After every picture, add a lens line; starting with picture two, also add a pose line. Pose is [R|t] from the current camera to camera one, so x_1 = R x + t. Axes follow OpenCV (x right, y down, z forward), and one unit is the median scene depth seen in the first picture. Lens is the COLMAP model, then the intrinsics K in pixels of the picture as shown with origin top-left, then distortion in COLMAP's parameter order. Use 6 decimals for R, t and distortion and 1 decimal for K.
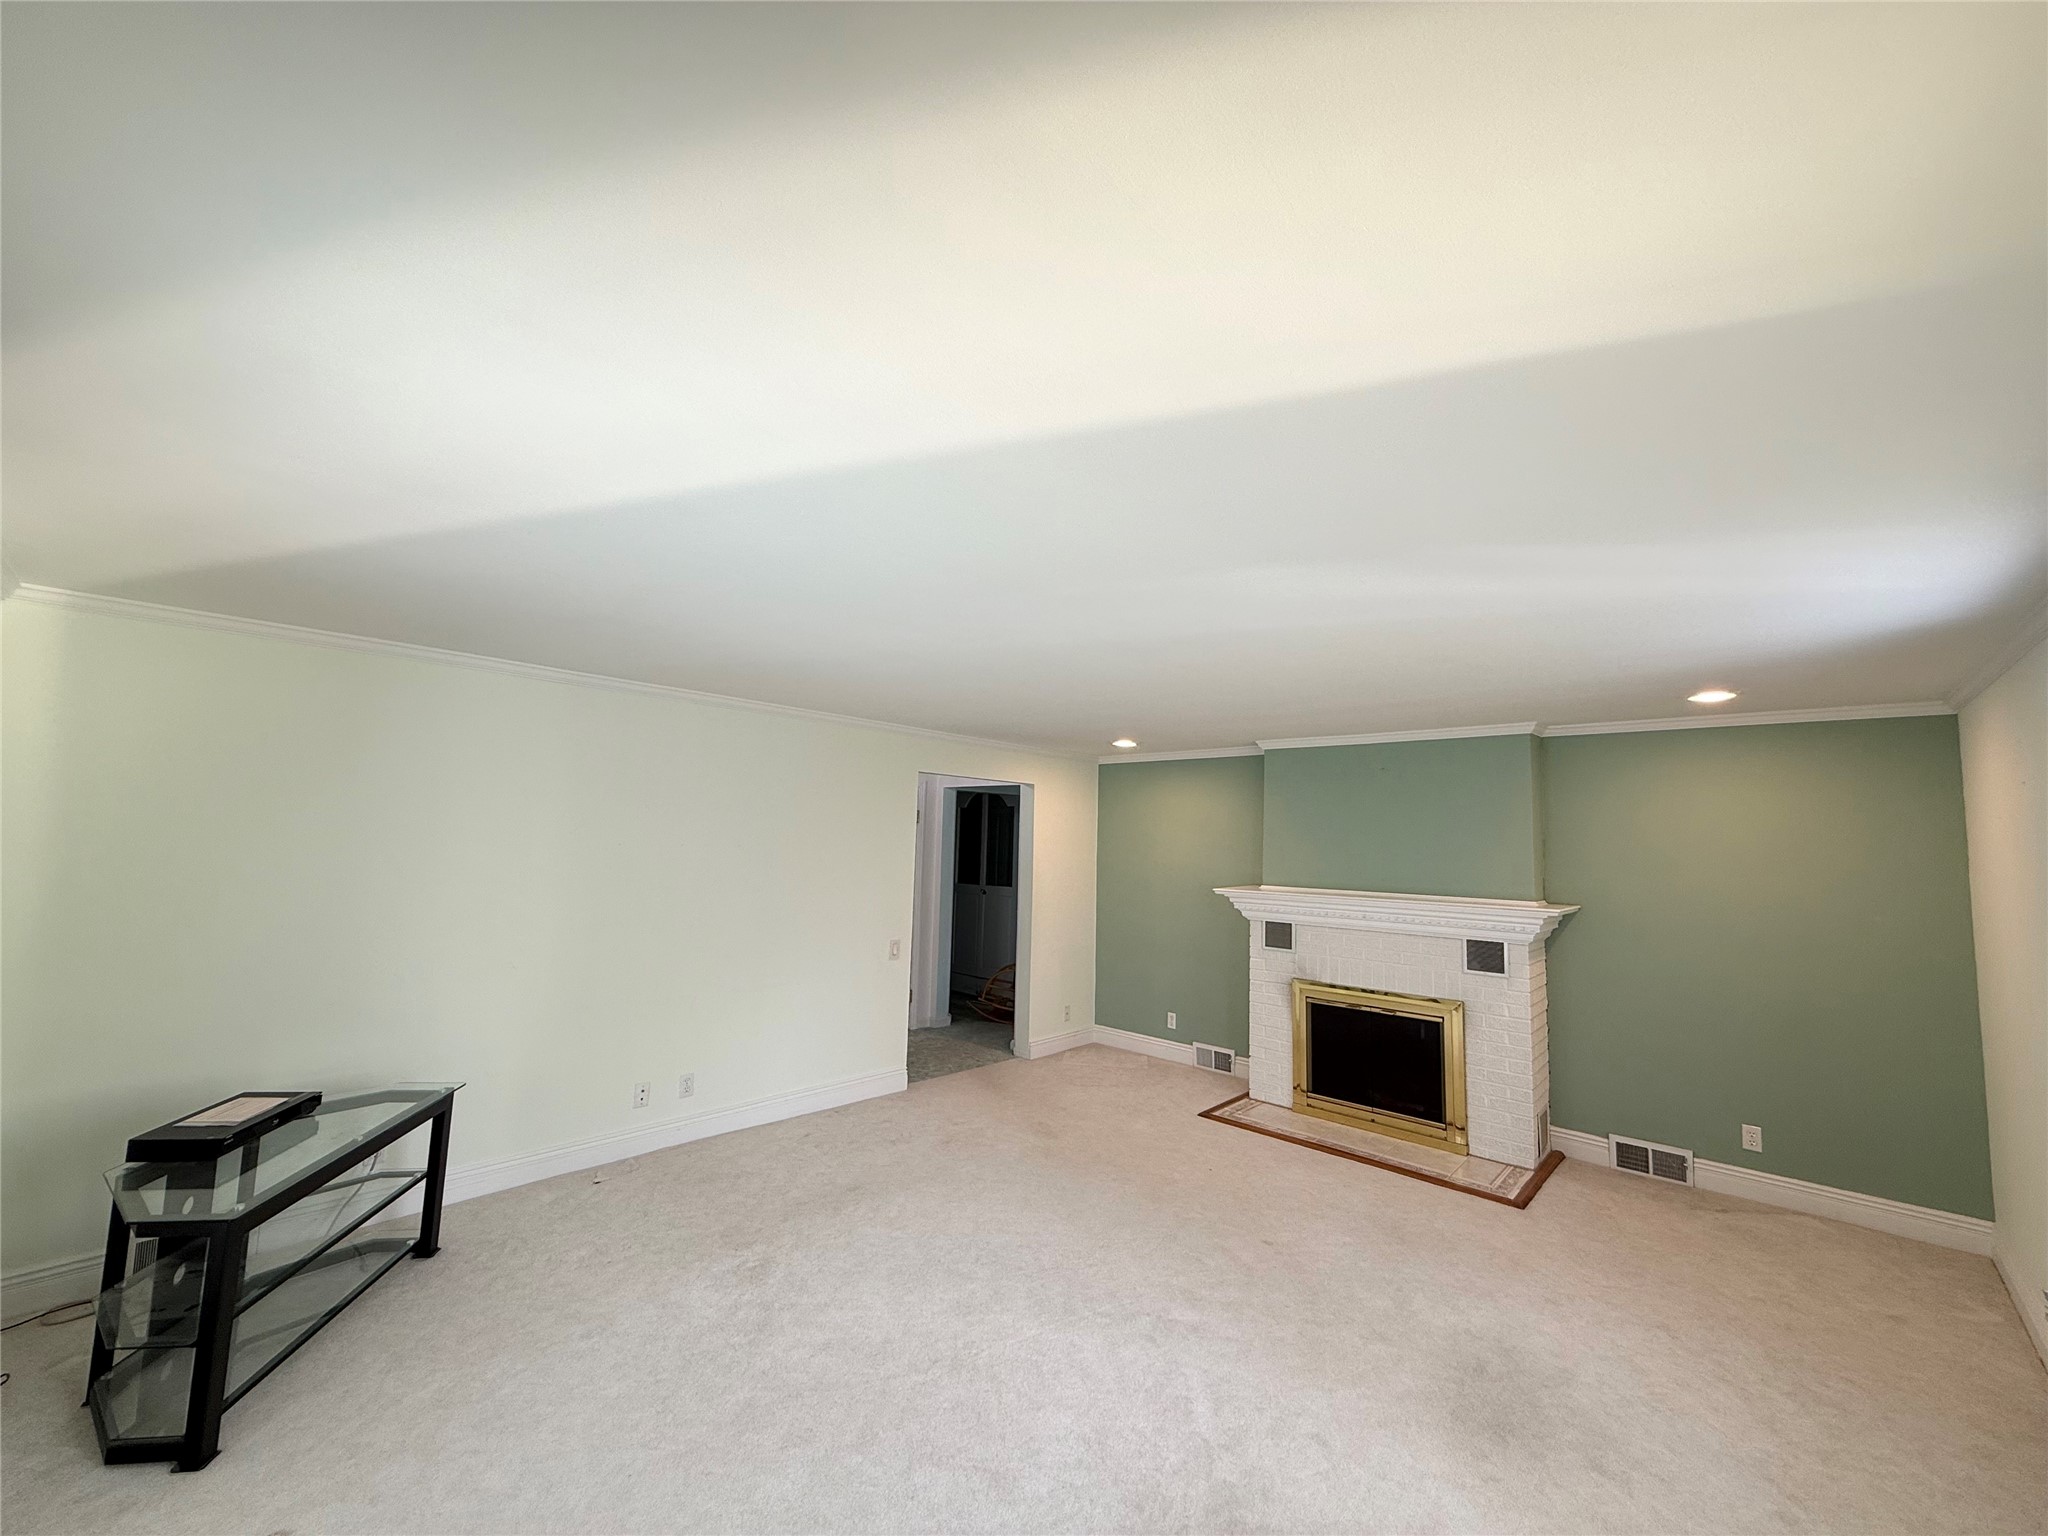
lens RADIAL K [[813.0, 0, 1026.2], [0, 813.0, 764.4], [0, 0, 1]] dist [-0.007437, 0.000143]
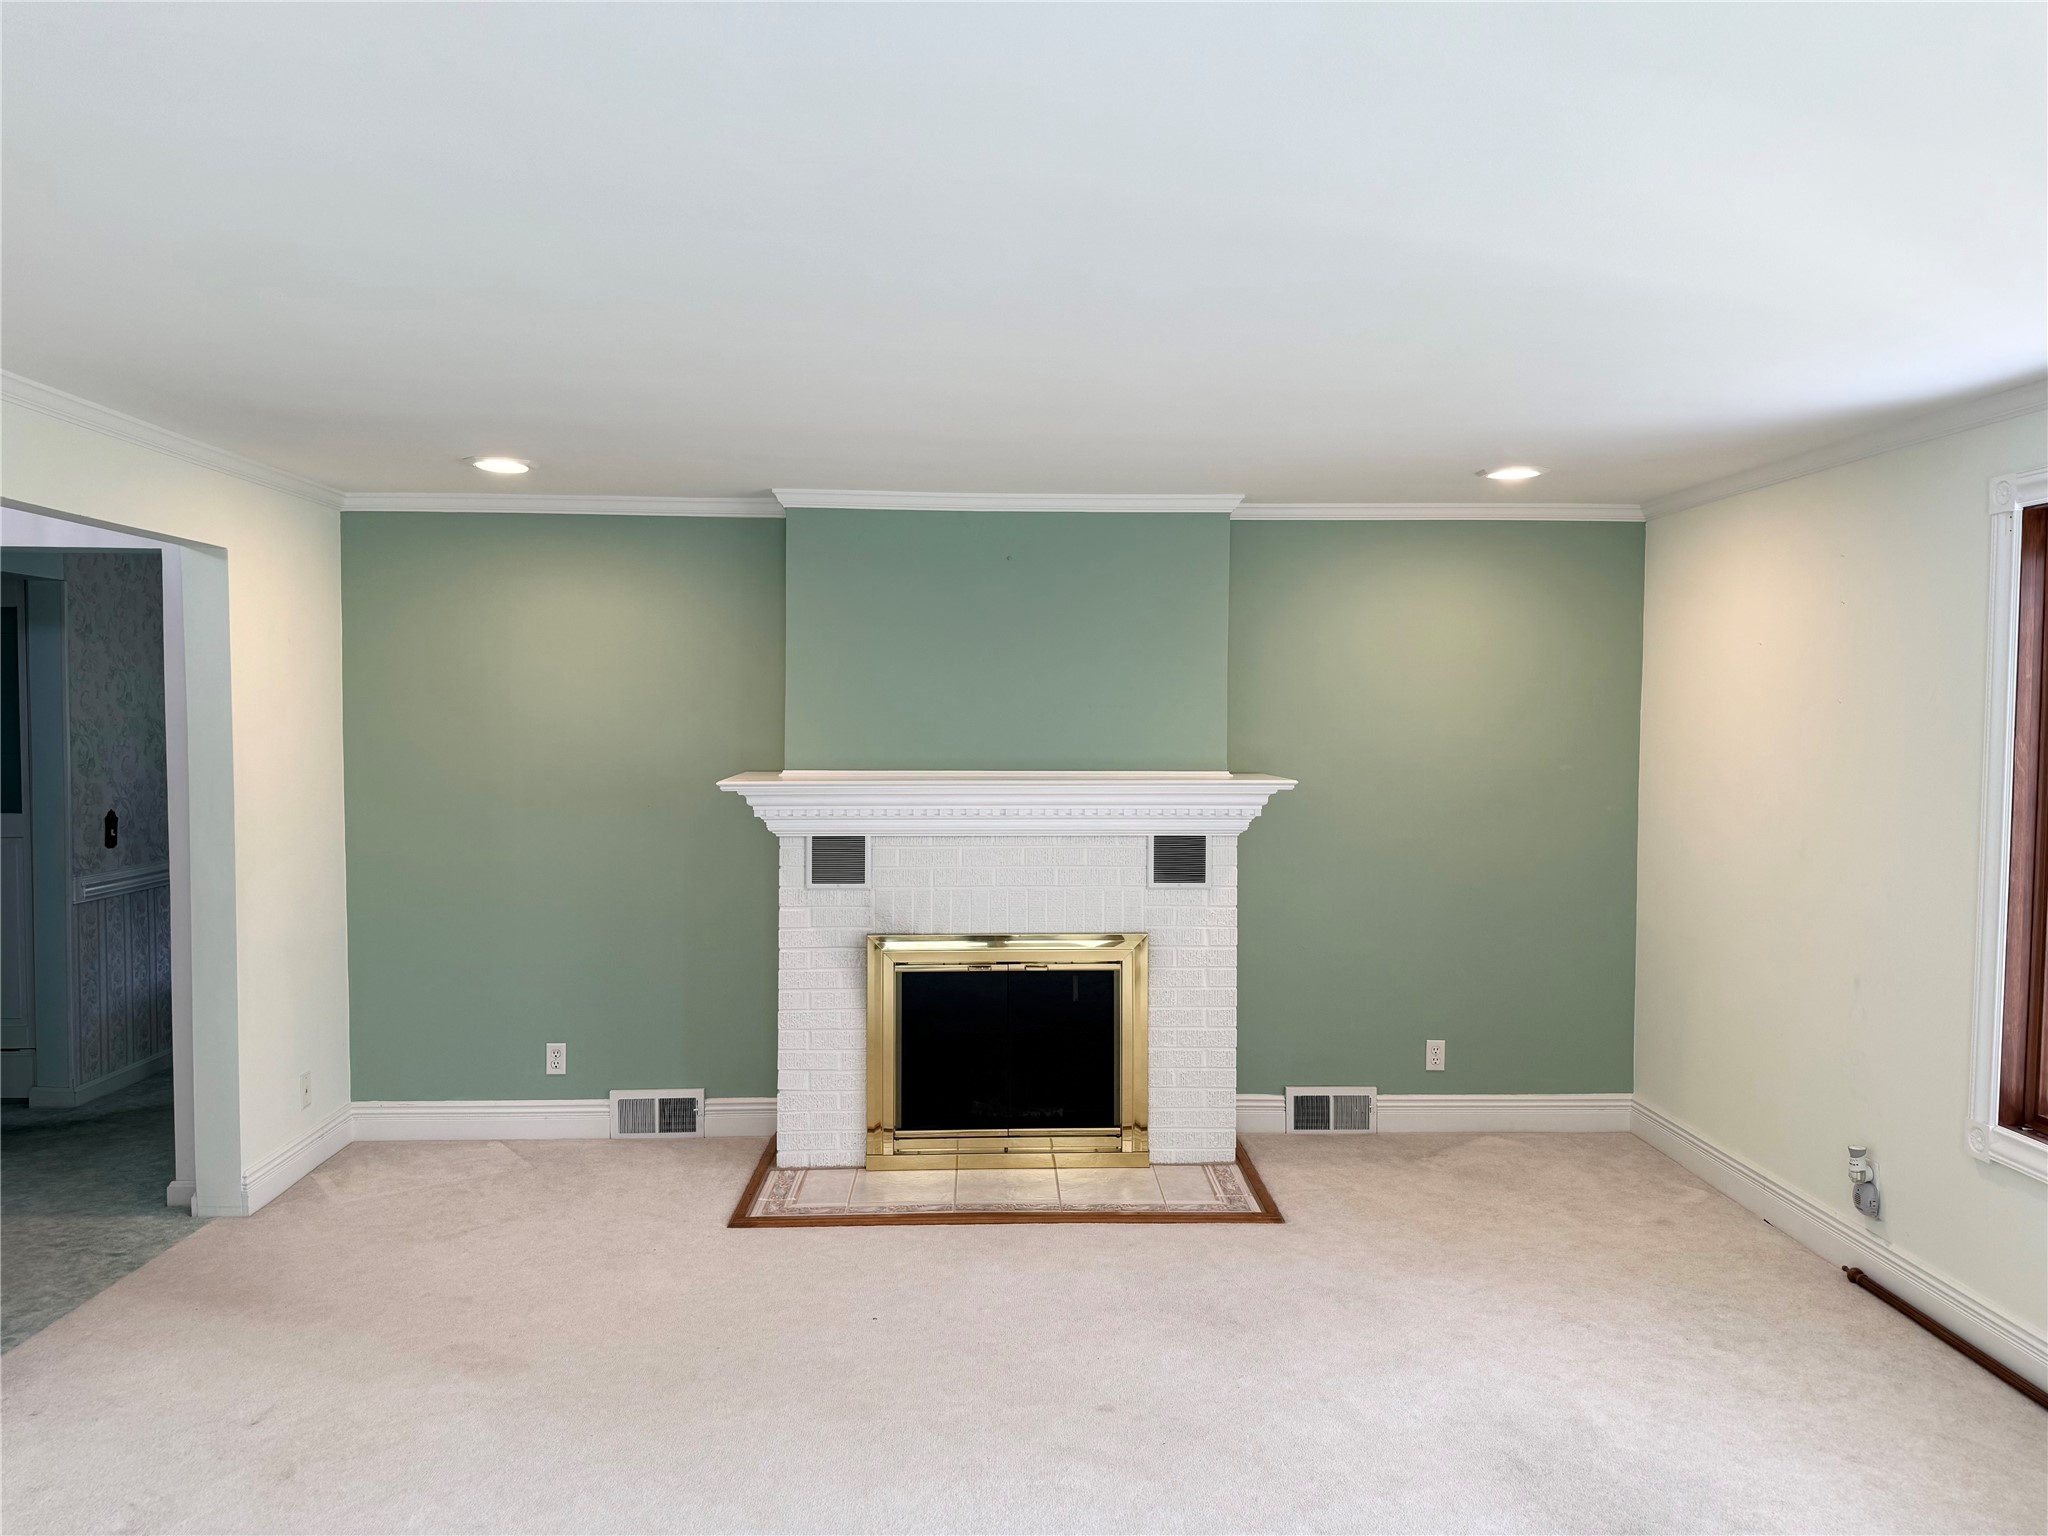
lens RADIAL K [[1432.3, 0, 1027.4], [0, 1432.3, 760.3], [0, 0, 1]] dist [0.031799, -0.031033]
pose [[0.700307, -0.049493, 0.712124, -0.309167], [-0.051878, 0.991427, 0.119921, 0.030343], [-0.711954, -0.120925, 0.691736, 0.310170]]
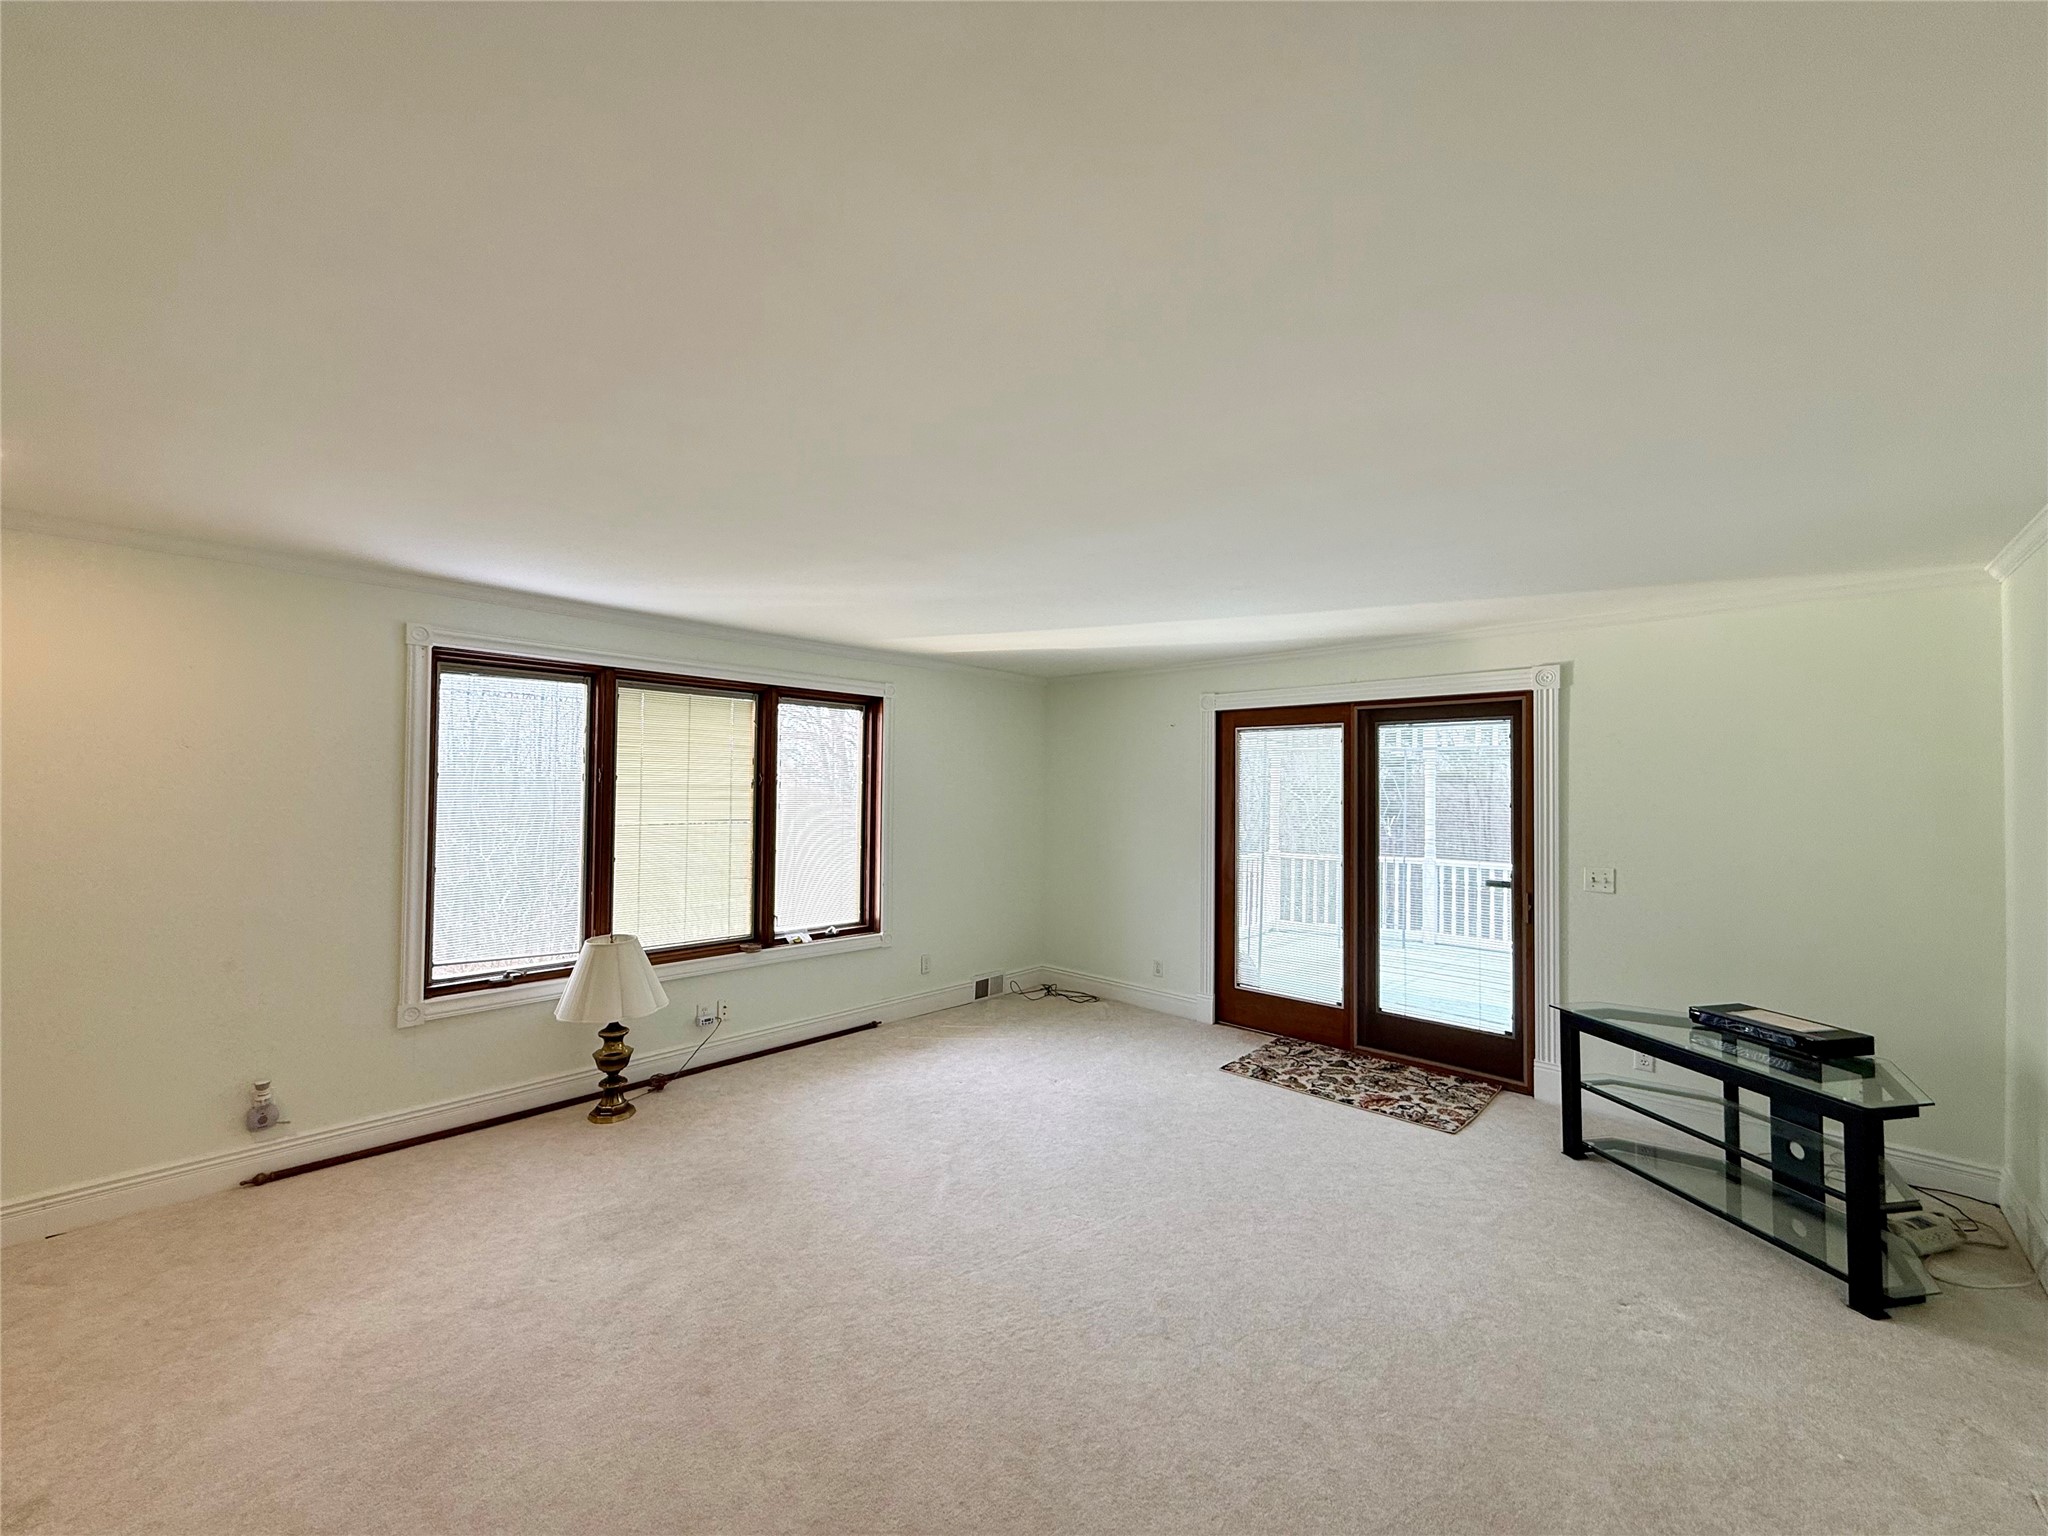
lens RADIAL K [[813.0, 0, 1025.4], [0, 813.0, 767.1], [0, 0, 1]] dist [-0.007437, 0.000143]
pose [[-0.999082, -0.040159, -0.014942, 0.073858], [-0.038021, 0.991671, -0.123059, 0.151255], [0.019760, -0.122378, -0.992287, 1.253489]]
